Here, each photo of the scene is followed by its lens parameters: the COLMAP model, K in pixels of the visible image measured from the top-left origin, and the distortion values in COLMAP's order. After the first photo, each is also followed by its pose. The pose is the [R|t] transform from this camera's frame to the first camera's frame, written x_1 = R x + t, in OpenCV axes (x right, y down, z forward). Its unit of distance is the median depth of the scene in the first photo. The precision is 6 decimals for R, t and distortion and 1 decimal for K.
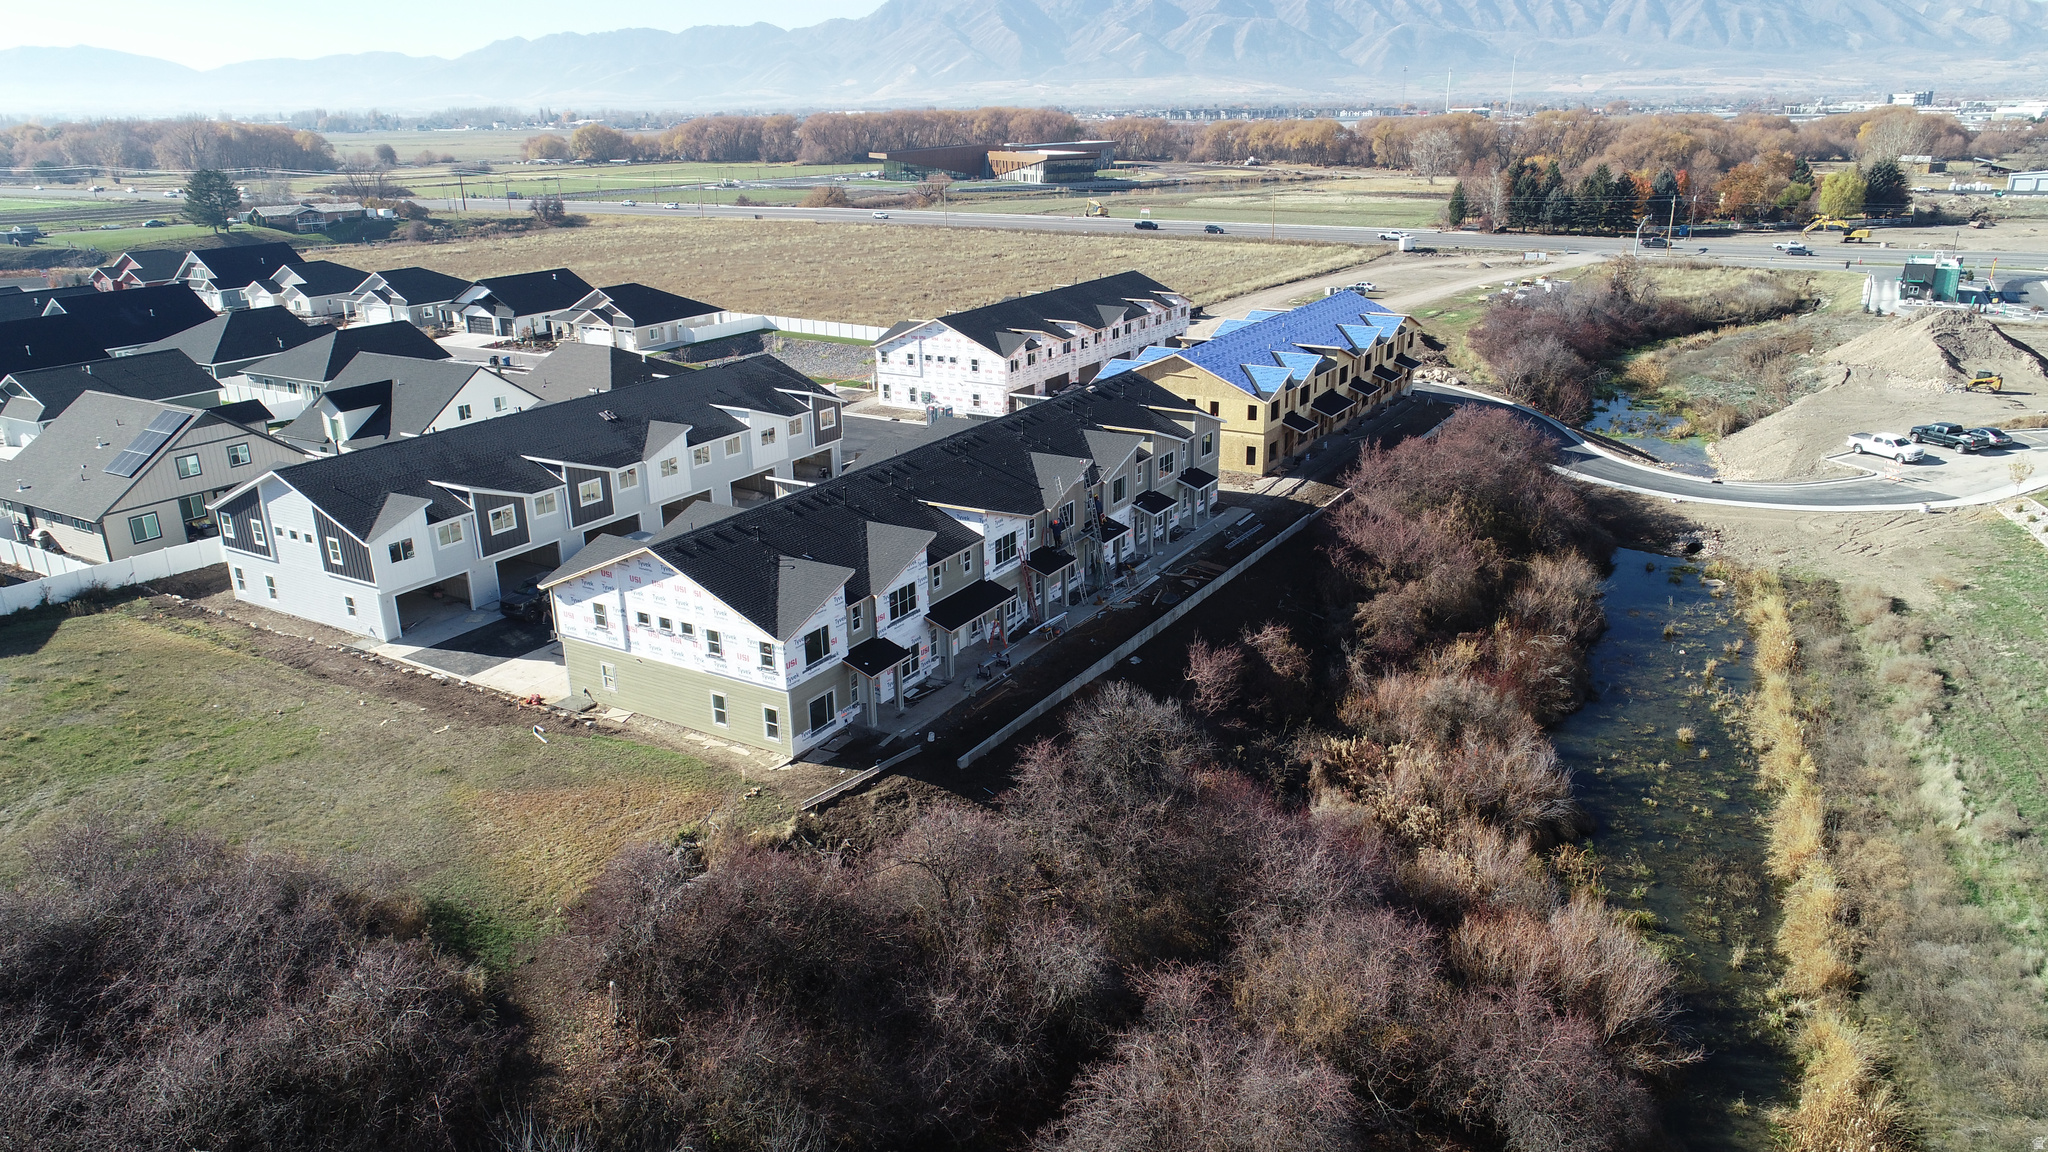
lens RADIAL K [[1376.9, 0, 1018.4], [0, 1376.9, 575.9], [0, 0, 1]] dist [0.004162, -0.002066]
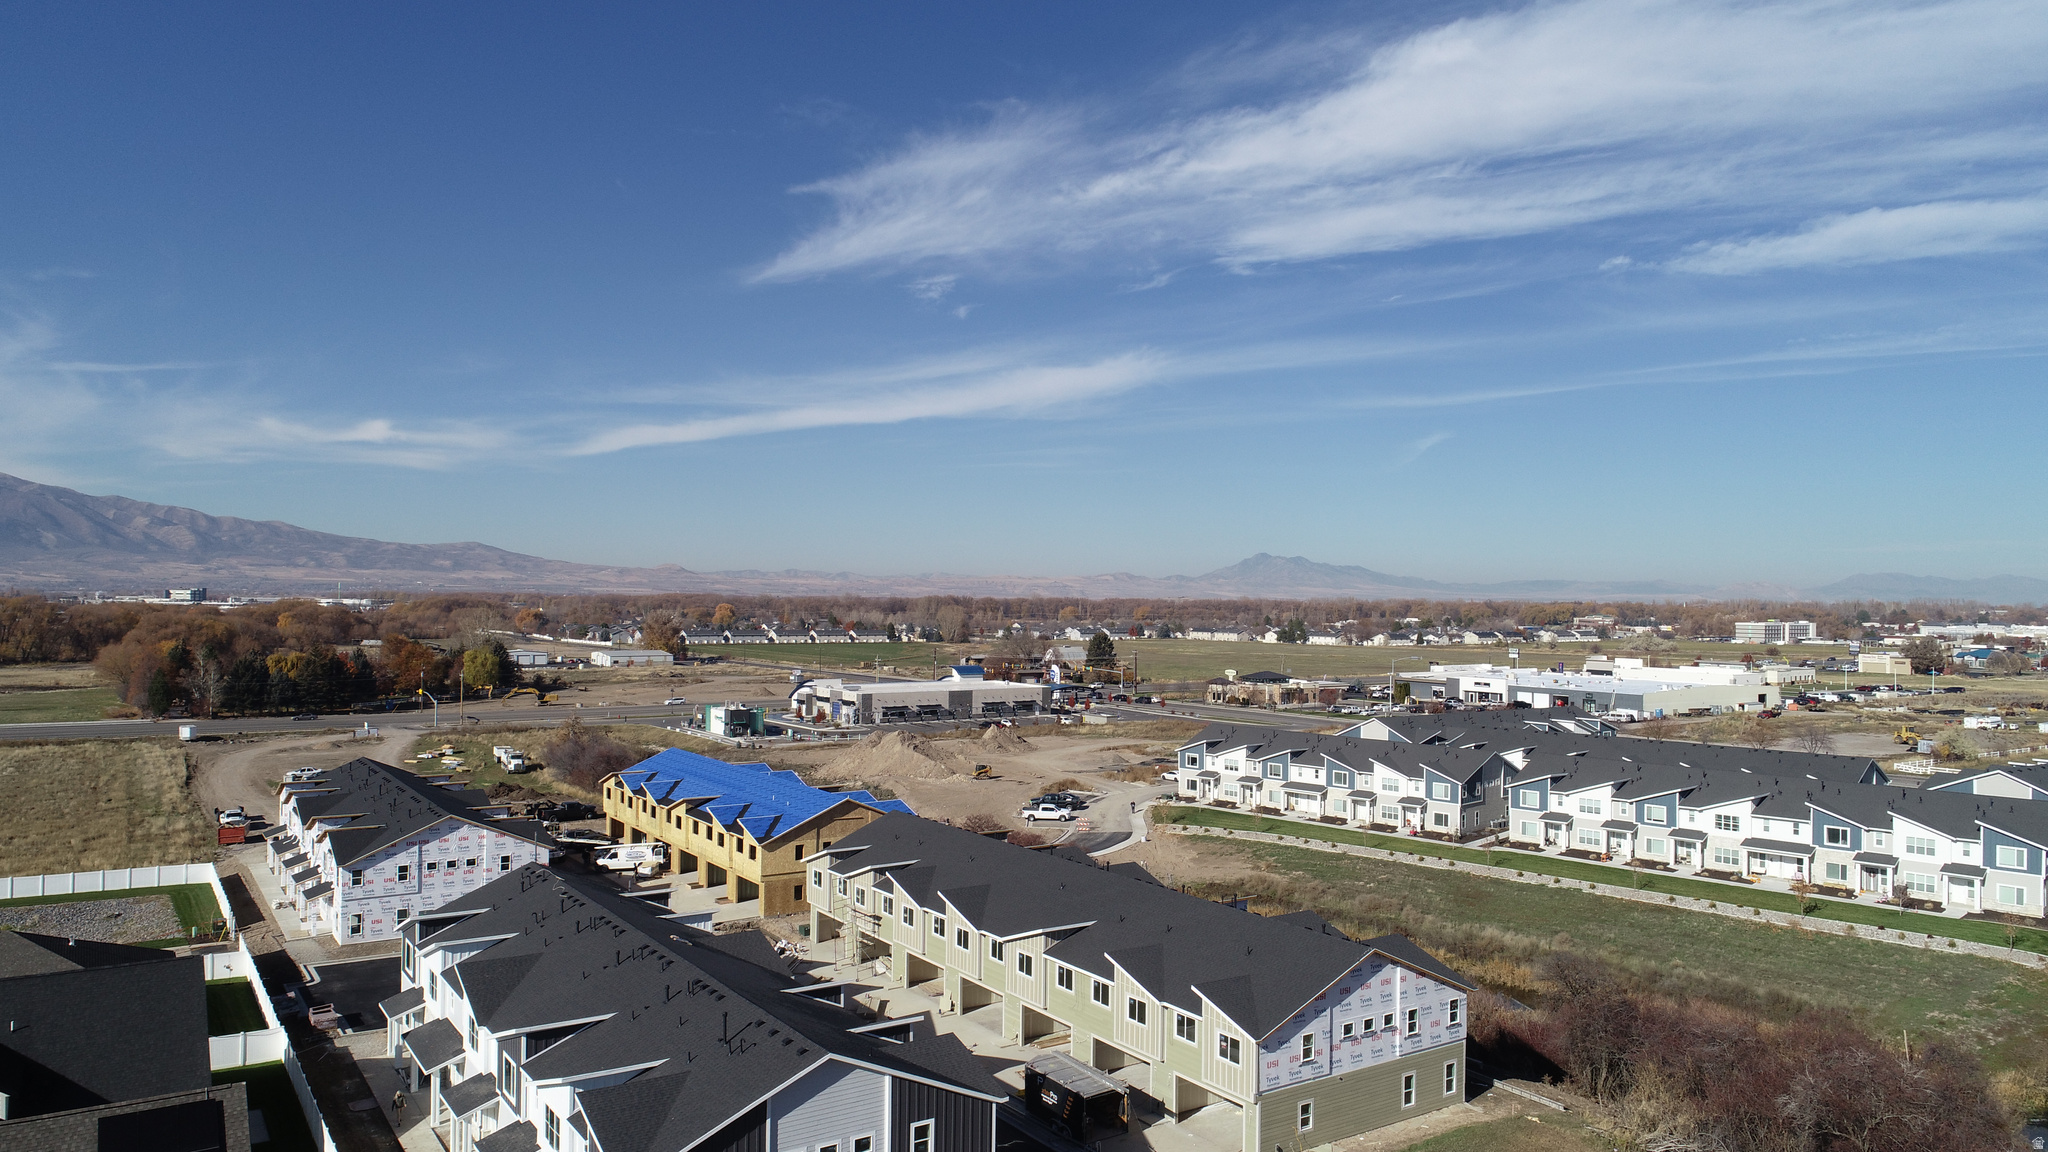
lens RADIAL K [[1376.9, 0, 1015.3], [0, 1376.9, 591.1], [0, 0, 1]] dist [0.004162, -0.002066]
pose [[0.426498, 0.021323, 0.904237, -0.744050], [0.278428, 0.948082, -0.153682, -0.107682], [-0.860568, 0.317310, 0.398418, 0.398547]]
